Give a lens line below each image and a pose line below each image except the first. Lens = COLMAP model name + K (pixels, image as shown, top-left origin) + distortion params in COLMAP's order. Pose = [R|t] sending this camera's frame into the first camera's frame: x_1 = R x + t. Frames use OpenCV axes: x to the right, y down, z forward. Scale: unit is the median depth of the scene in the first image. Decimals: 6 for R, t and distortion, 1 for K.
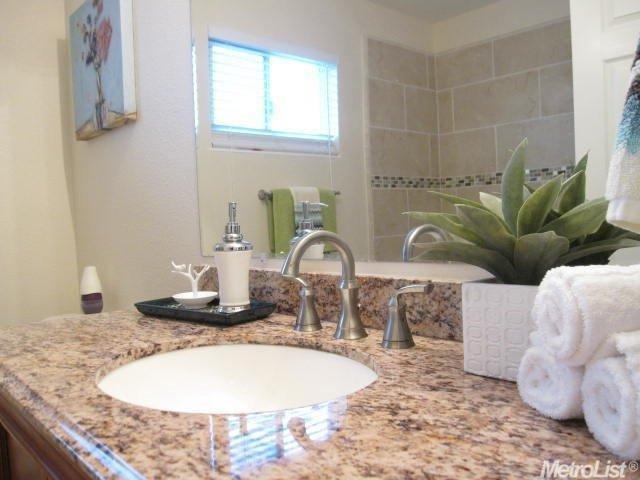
lens RADIAL K [[531.5, 0, 318.3], [0, 531.5, 244.0], [0, 0, 1]] dist [-0.079804, 0.043941]
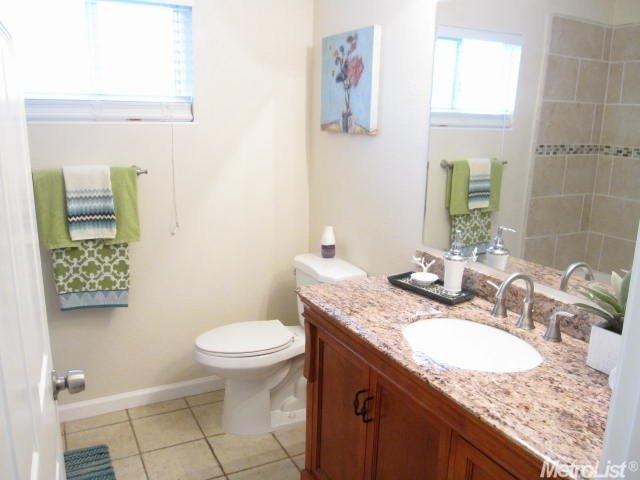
lens RADIAL K [[531.5, 0, 318.3], [0, 531.5, 244.0], [0, 0, 1]] dist [-0.079804, 0.043941]
pose [[0.965398, 0.118974, -0.232058, -0.235872], [-0.071839, 0.976765, 0.201914, -0.406644], [0.250689, -0.178257, 0.951514, -0.828064]]
